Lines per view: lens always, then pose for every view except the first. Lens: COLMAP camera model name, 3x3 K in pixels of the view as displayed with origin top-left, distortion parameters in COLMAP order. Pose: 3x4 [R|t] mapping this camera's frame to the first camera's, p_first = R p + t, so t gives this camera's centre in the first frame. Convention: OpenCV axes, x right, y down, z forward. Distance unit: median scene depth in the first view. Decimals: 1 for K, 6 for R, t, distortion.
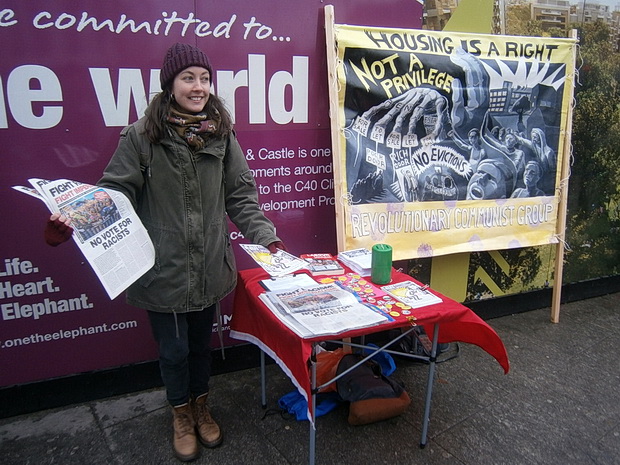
lens RADIAL K [[478.8, 0, 310.0], [0, 478.8, 232.5], [0, 0, 1]] dist [-0.061857, 0.053981]
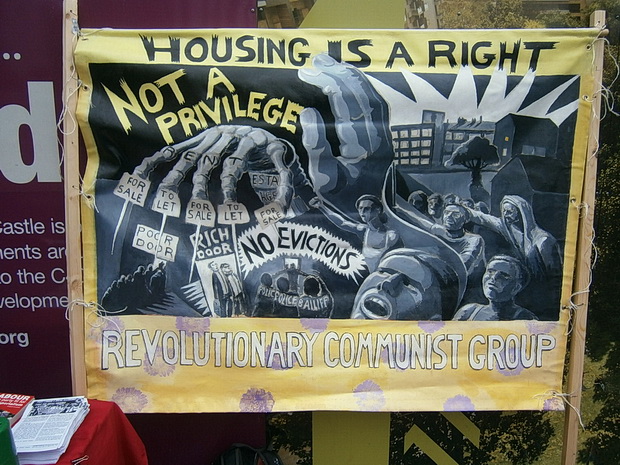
lens RADIAL K [[478.8, 0, 310.0], [0, 478.8, 232.5], [0, 0, 1]] dist [-0.061857, 0.053981]
pose [[0.942976, 0.063209, -0.326803, 0.482109], [-0.087513, 0.994343, -0.060194, -0.137706], [0.321149, 0.085361, 0.943174, 0.458939]]
